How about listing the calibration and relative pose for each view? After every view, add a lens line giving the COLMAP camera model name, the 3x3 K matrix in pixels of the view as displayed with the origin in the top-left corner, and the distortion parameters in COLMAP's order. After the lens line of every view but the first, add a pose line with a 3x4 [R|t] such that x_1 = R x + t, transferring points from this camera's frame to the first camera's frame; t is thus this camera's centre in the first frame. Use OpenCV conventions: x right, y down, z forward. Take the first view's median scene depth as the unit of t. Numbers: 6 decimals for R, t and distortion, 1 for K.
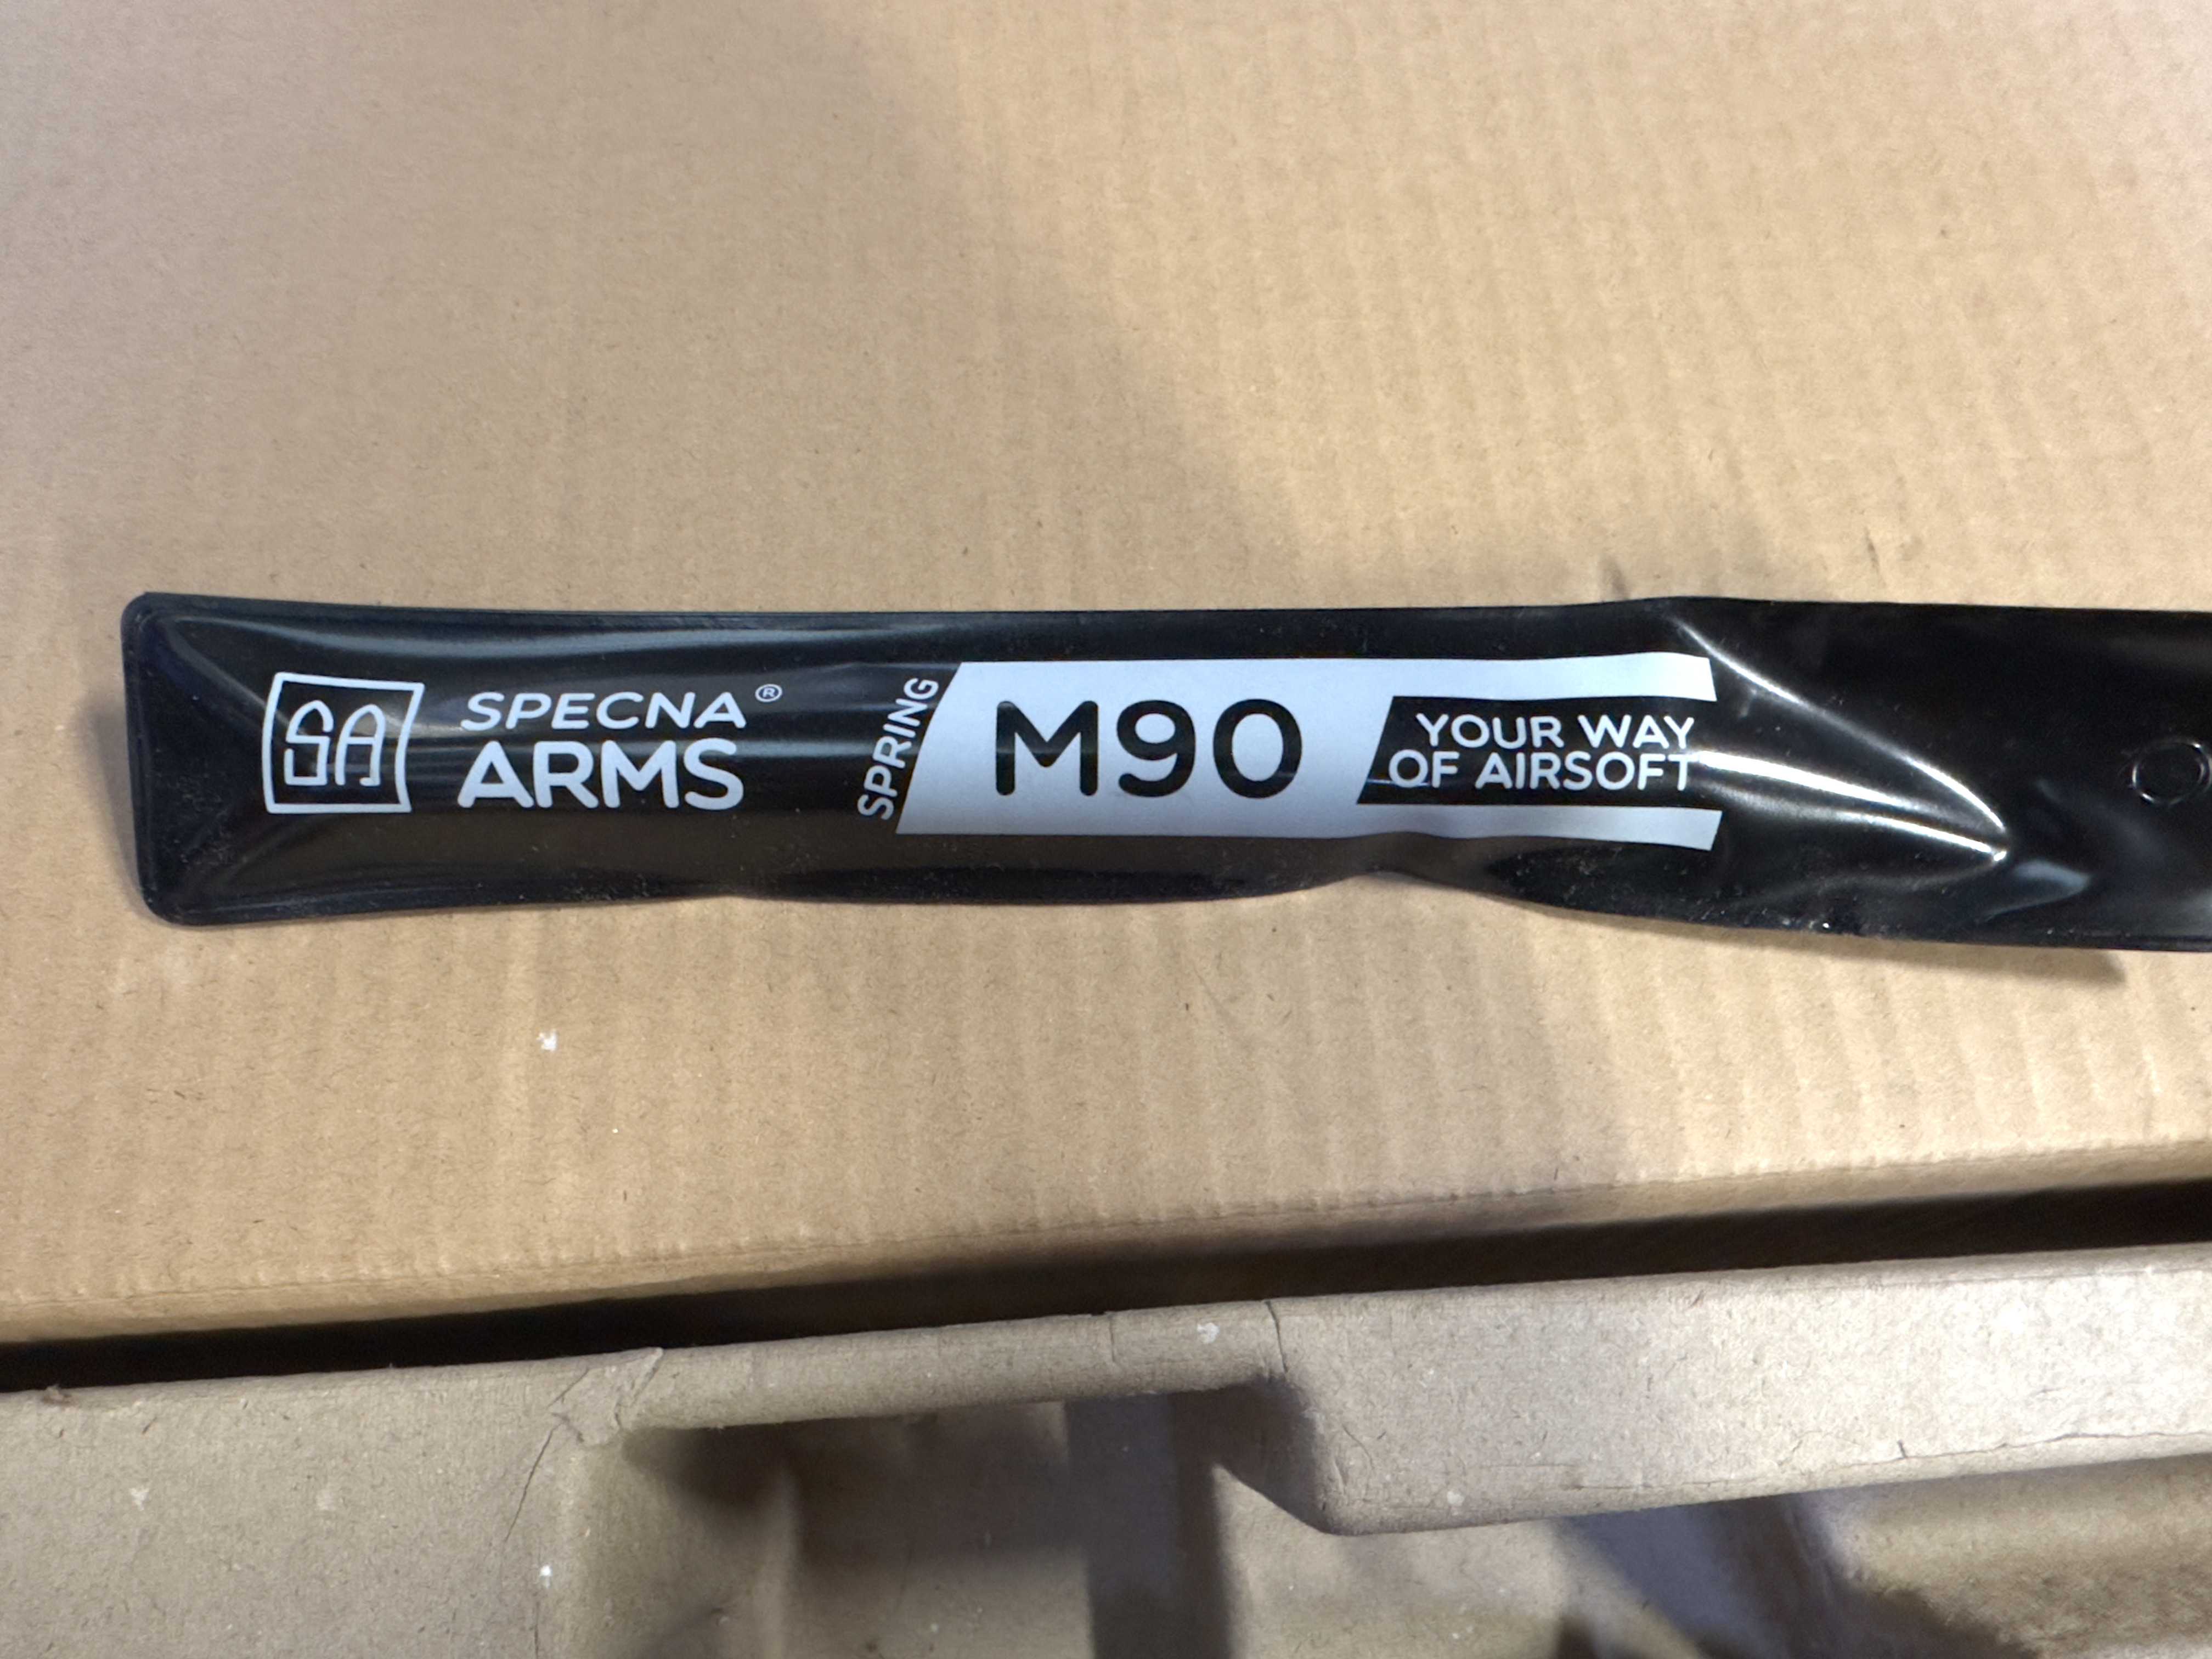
lens RADIAL K [[1679.8, 0, 1106.0], [0, 1679.8, 829.5], [0, 0, 1]] dist [0.007084, 0.001616]
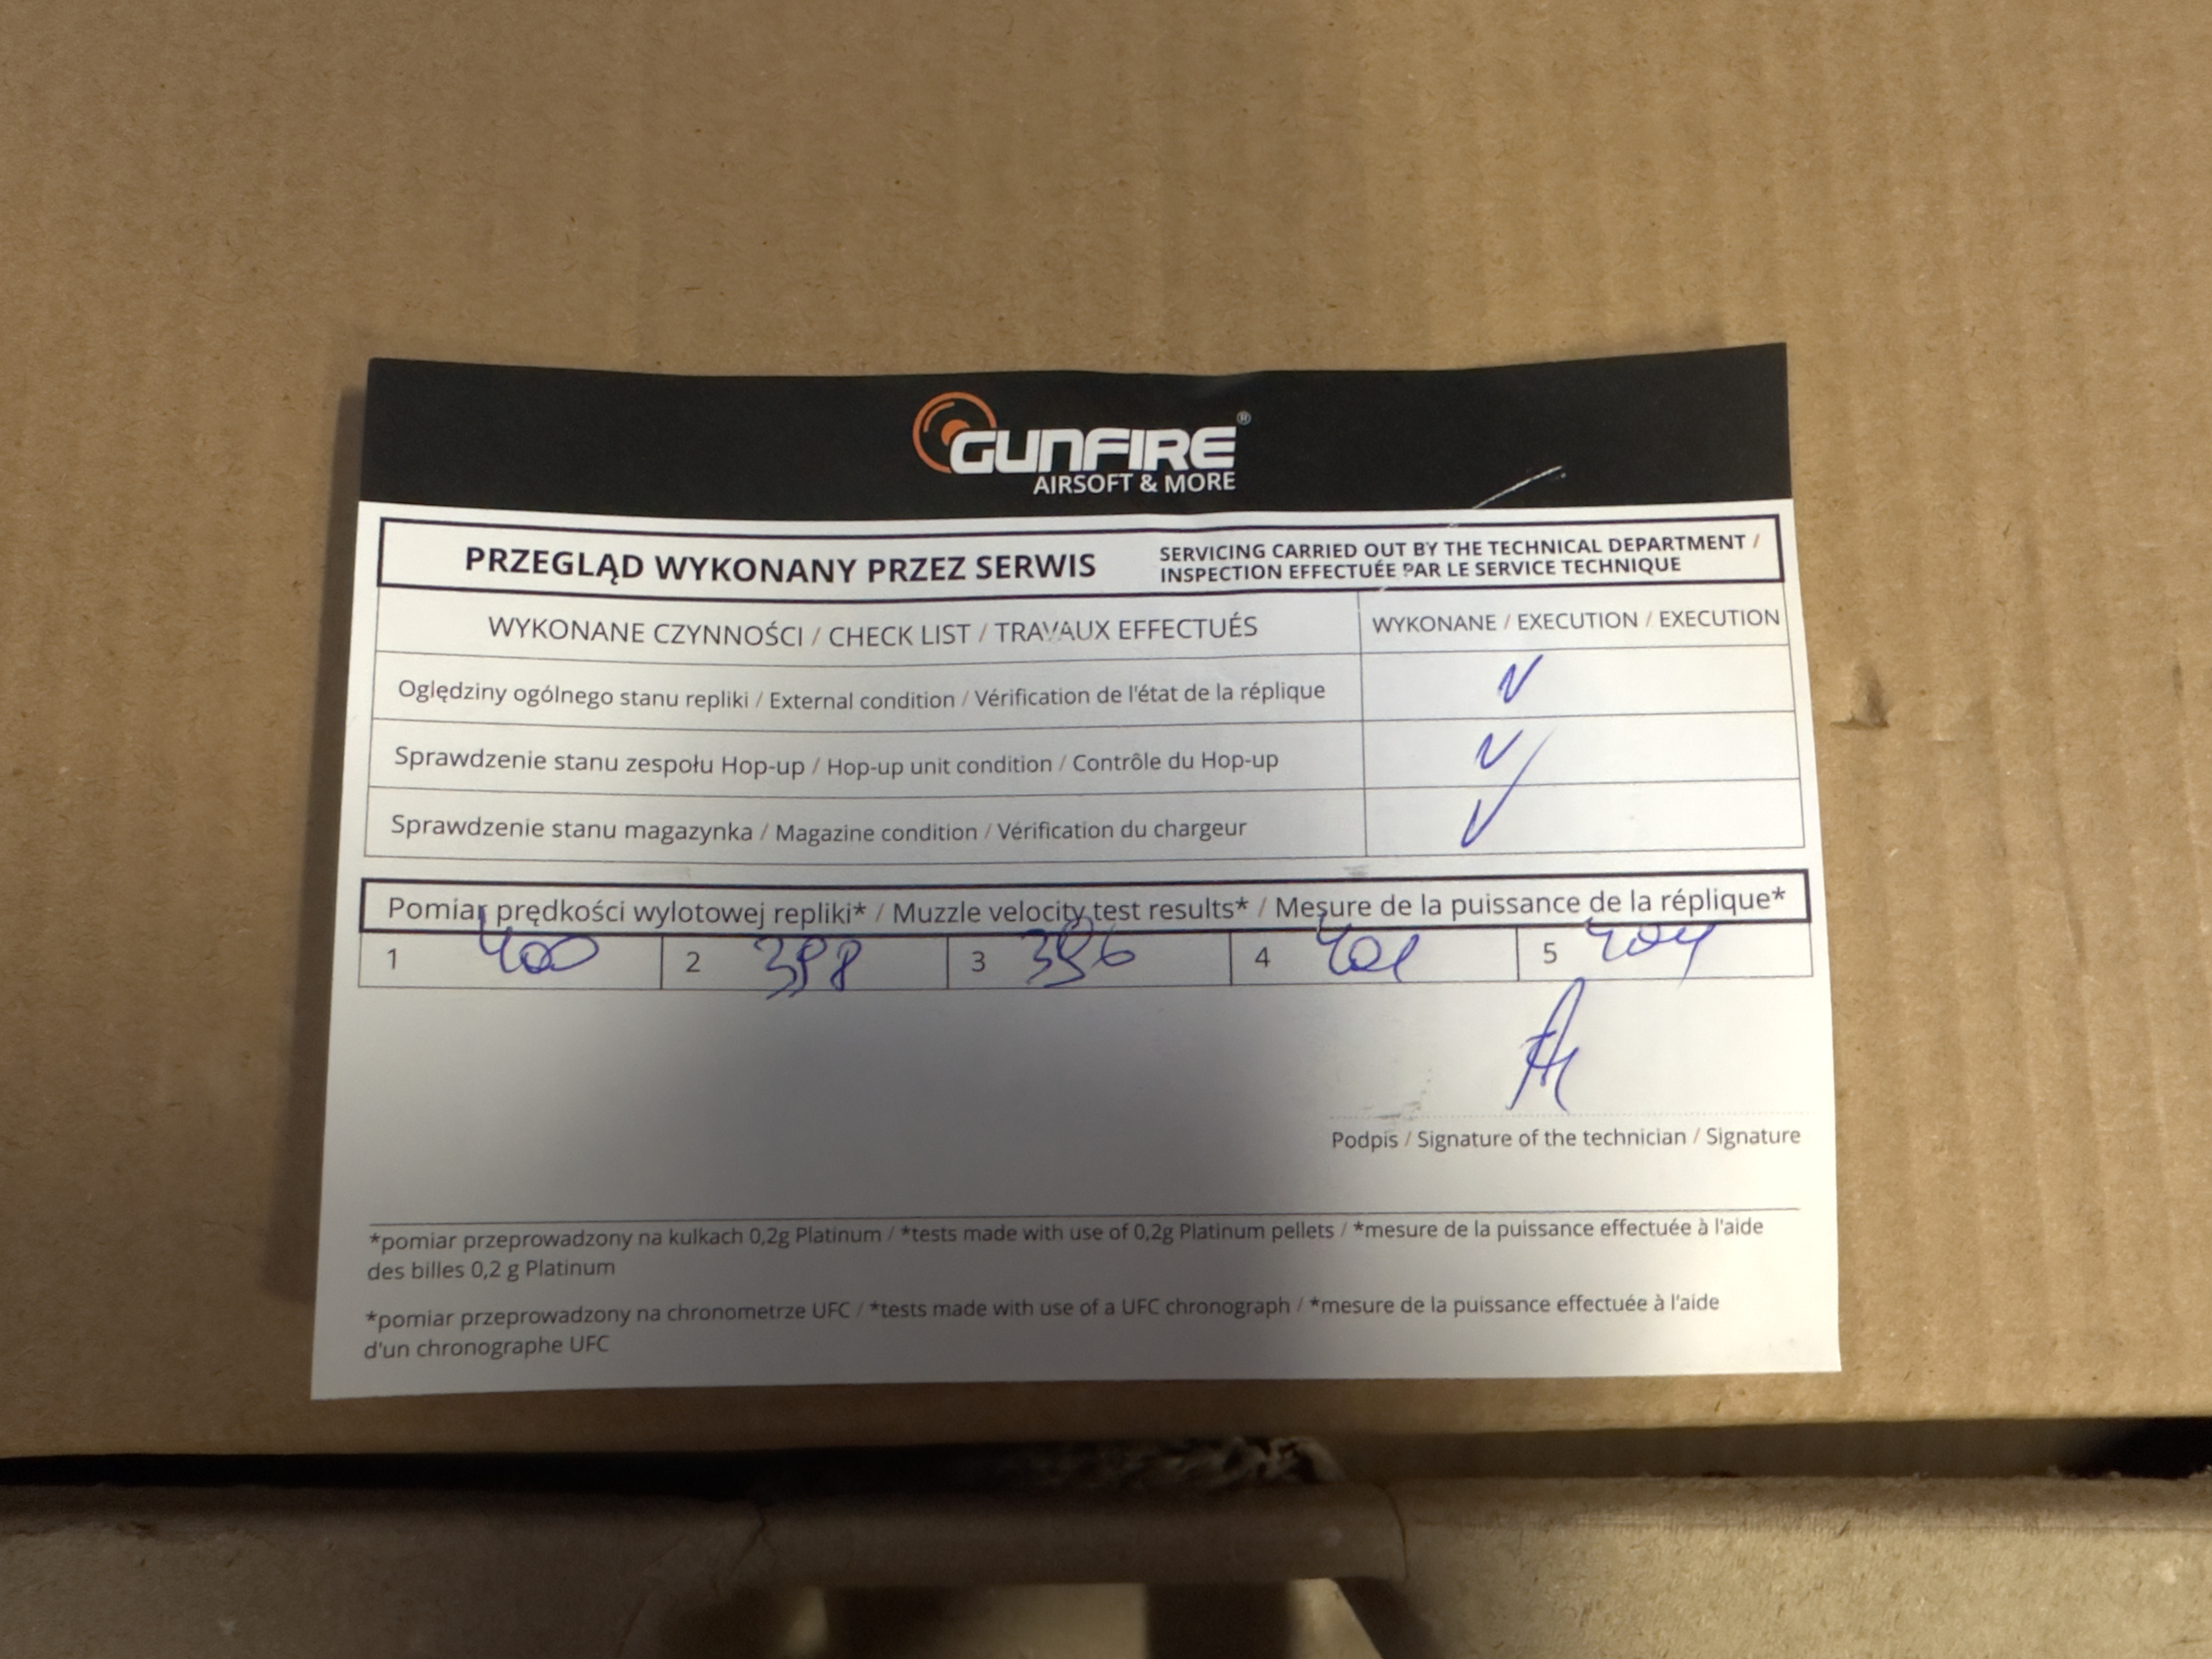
lens RADIAL K [[1679.8, 0, 1106.0], [0, 1679.8, 829.5], [0, 0, 1]] dist [0.007084, 0.001616]
pose [[0.997682, 0.067726, 0.006645, -0.097299], [-0.067029, 0.961133, 0.267826, -0.325155], [0.011752, -0.267650, 0.963444, 0.176978]]
